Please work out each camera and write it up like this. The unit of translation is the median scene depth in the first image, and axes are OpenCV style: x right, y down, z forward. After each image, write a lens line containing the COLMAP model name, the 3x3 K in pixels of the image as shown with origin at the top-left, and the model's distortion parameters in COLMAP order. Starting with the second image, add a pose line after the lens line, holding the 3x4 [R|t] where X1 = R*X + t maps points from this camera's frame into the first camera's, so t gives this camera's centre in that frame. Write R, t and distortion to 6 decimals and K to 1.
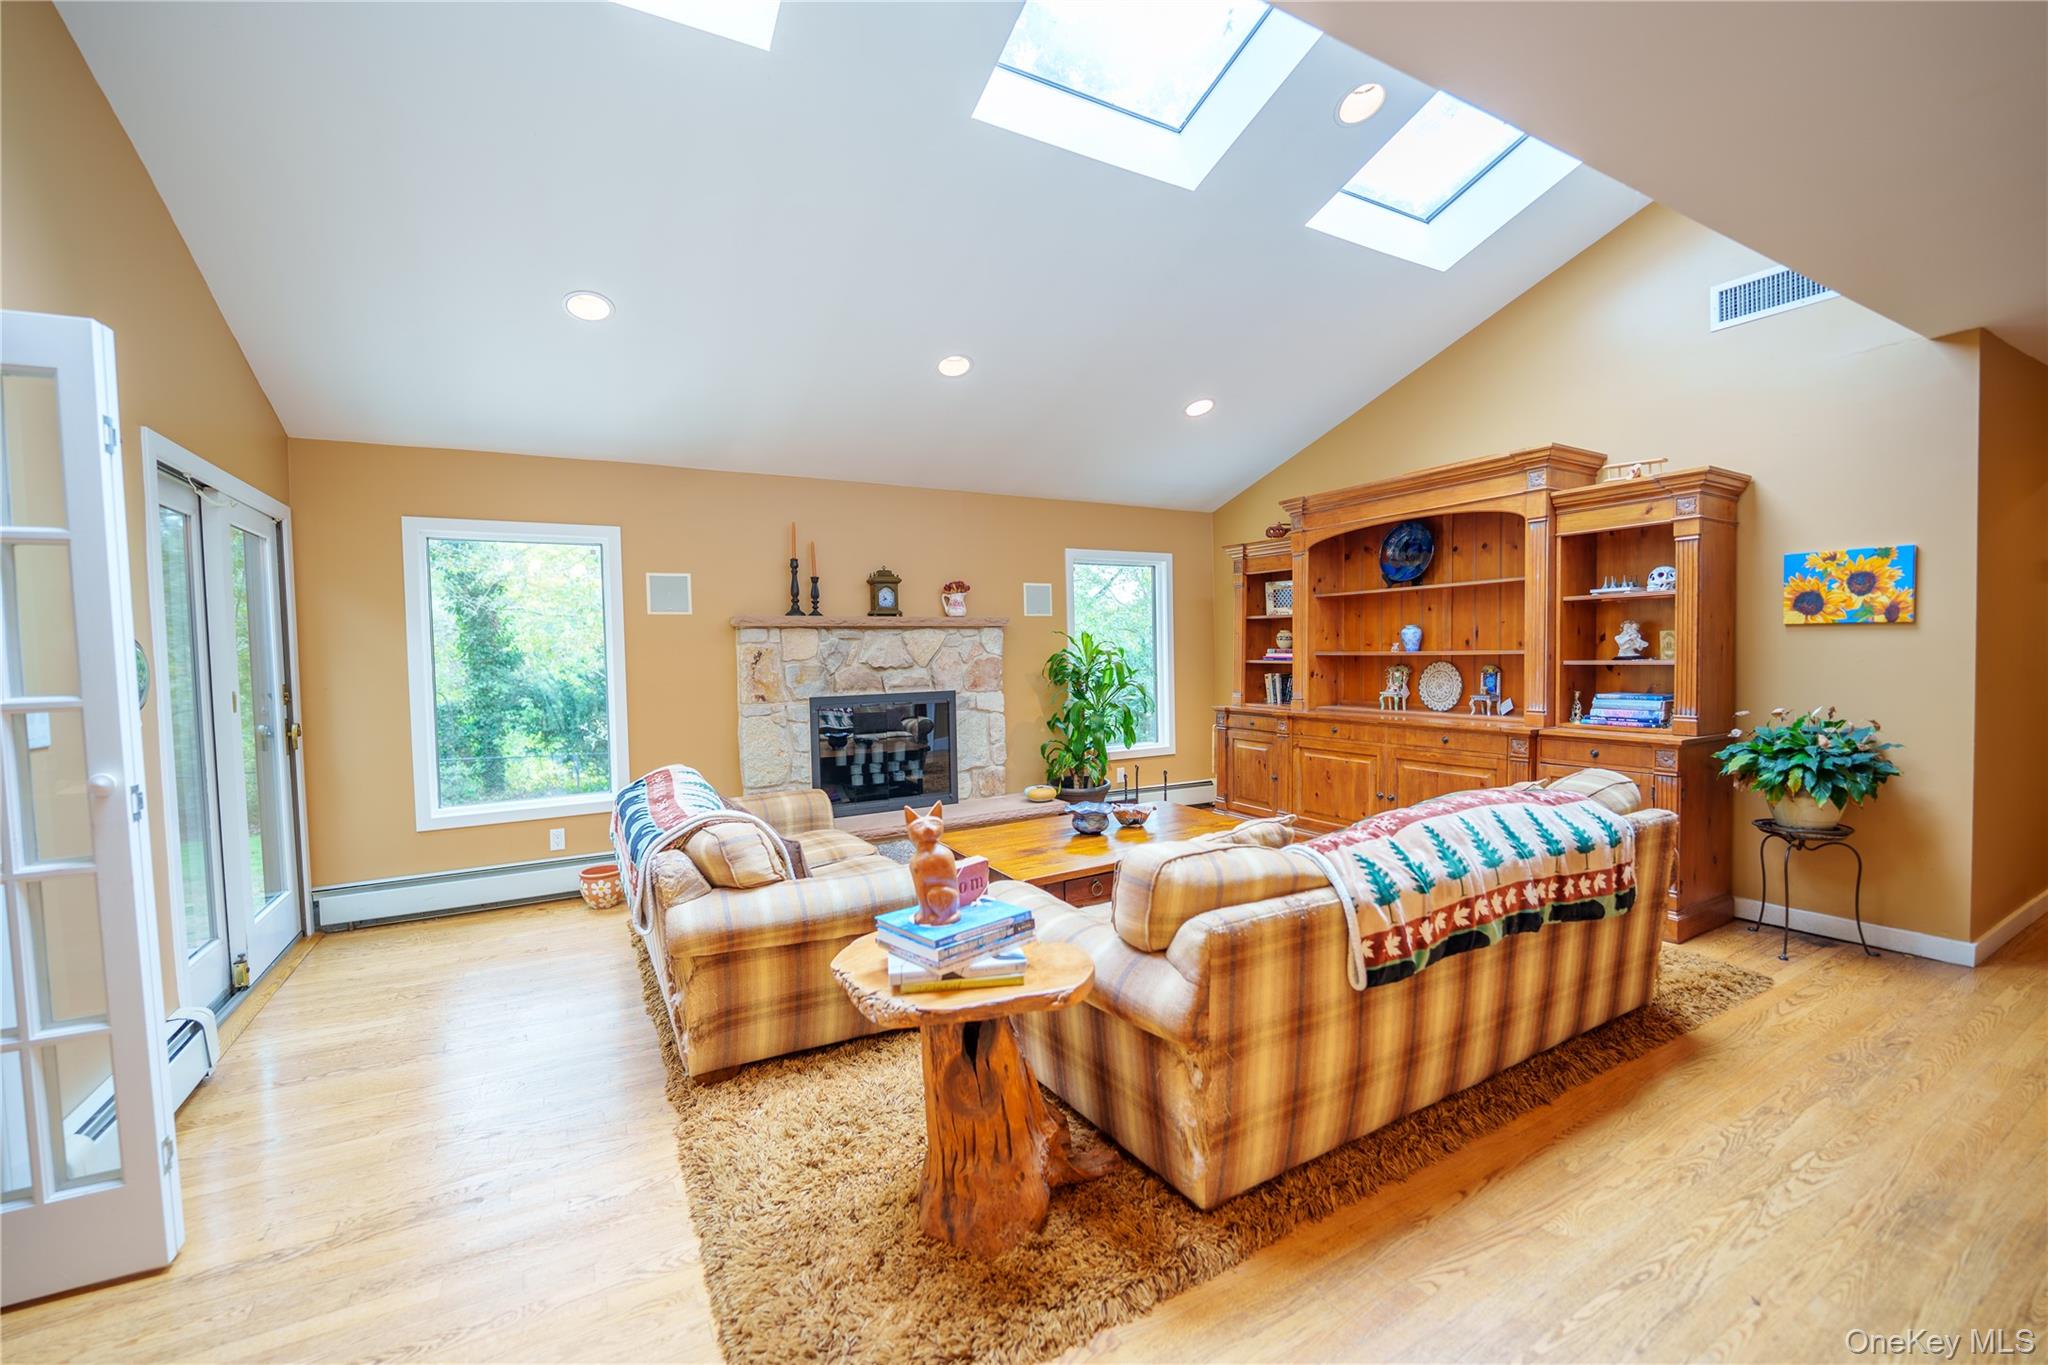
lens RADIAL K [[828.4, 0, 1019.4], [0, 828.4, 682.1], [0, 0, 1]] dist [-0.001758, -0.005203]
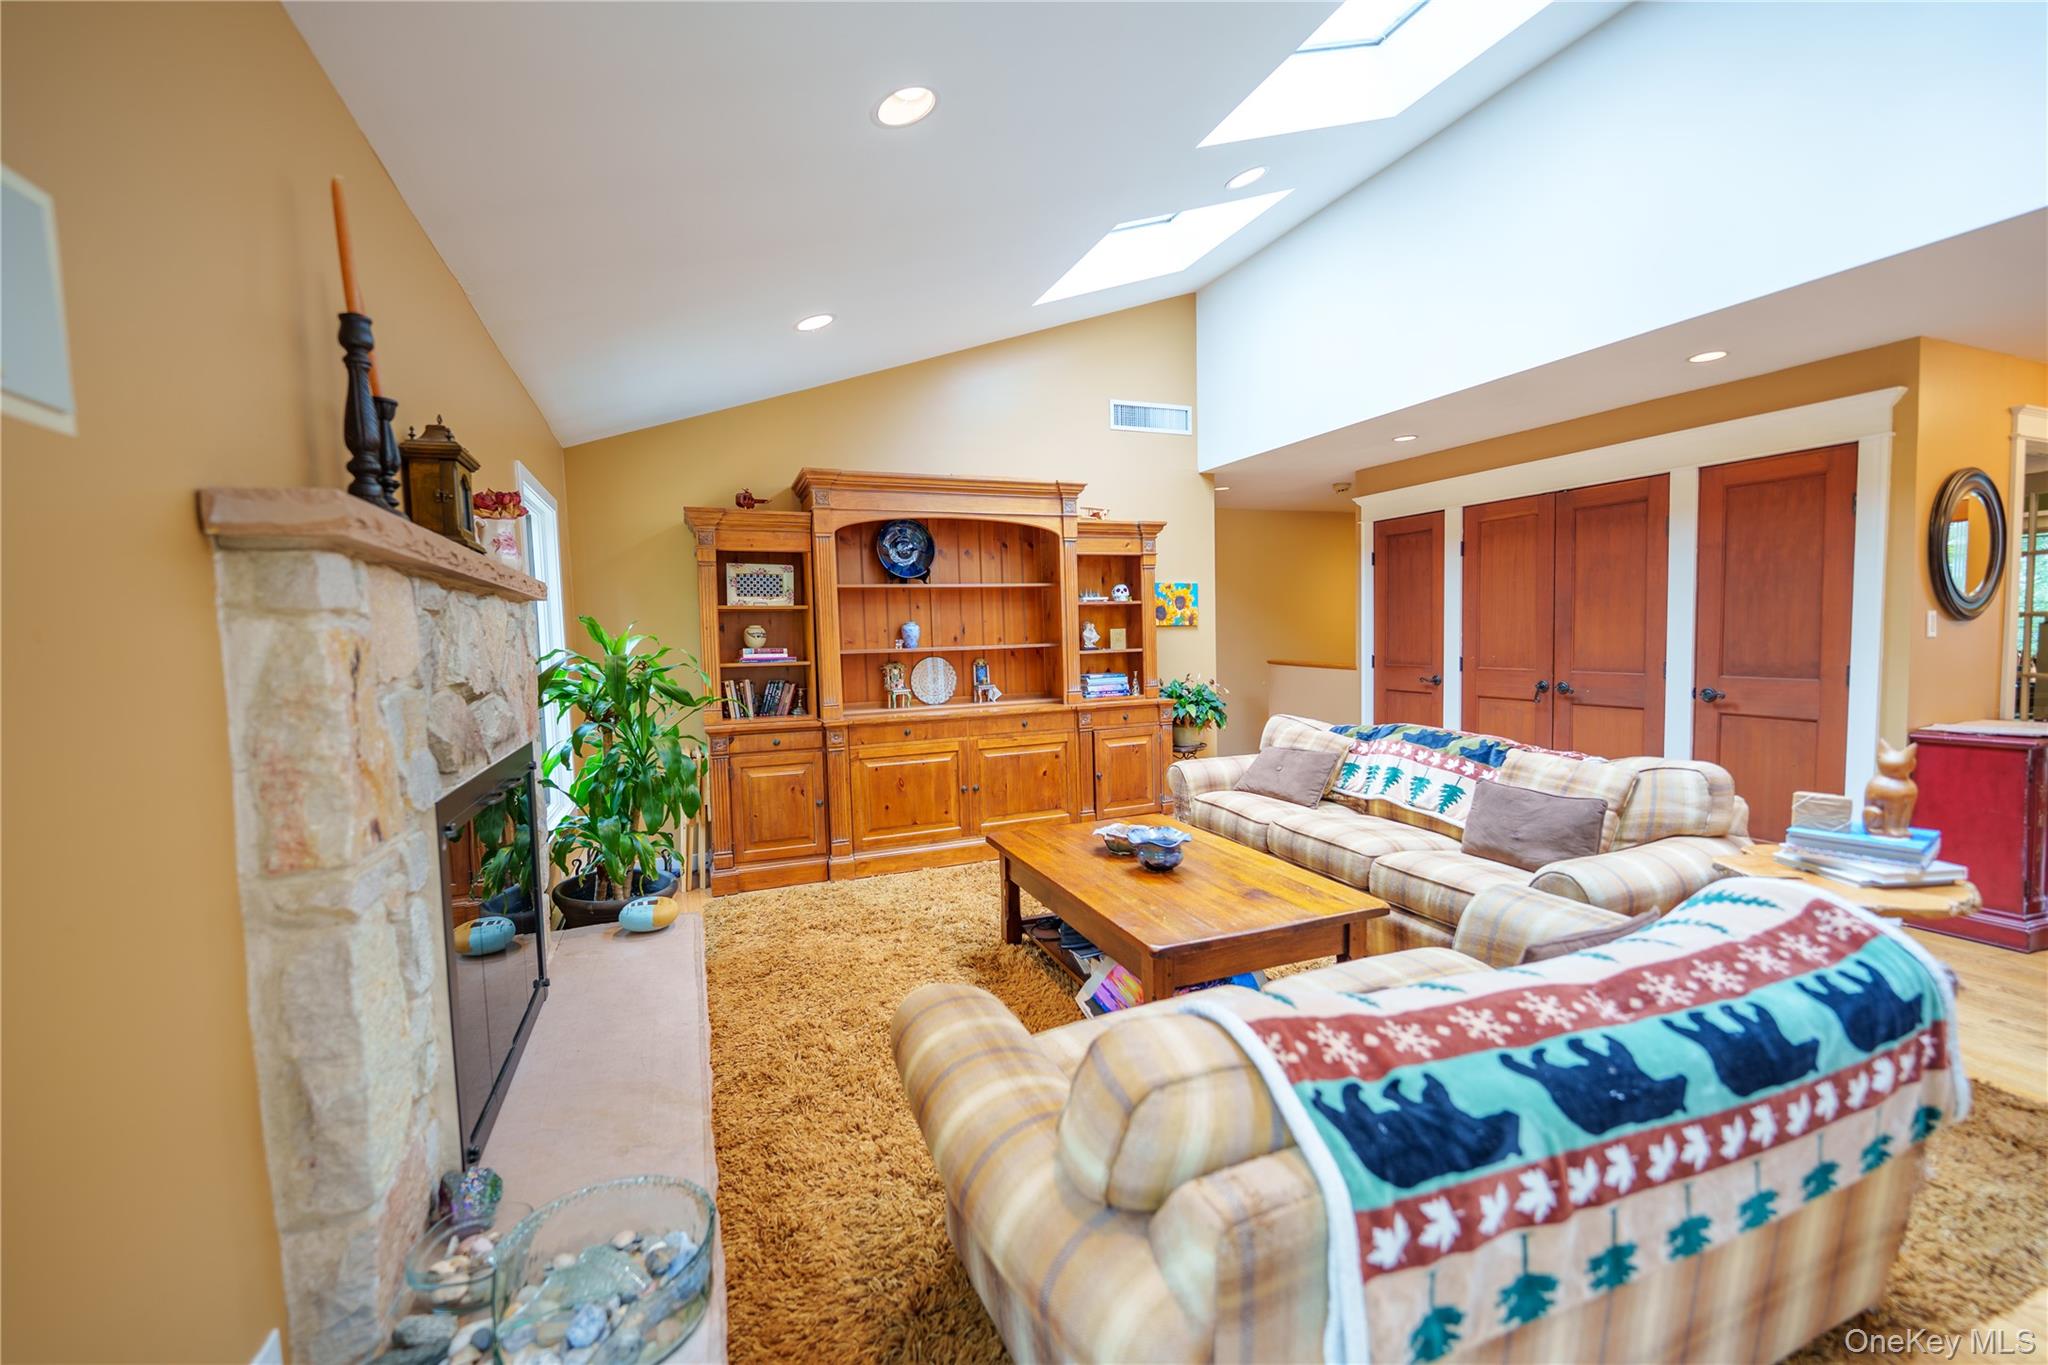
lens RADIAL K [[828.4, 0, 1019.4], [0, 828.4, 682.1], [0, 0, 1]] dist [-0.001758, -0.005203]
pose [[0.124138, -0.042204, 0.991367, -0.545907], [0.062203, 0.997461, 0.034675, -0.023951], [-0.990313, 0.057362, 0.126449, 0.793204]]
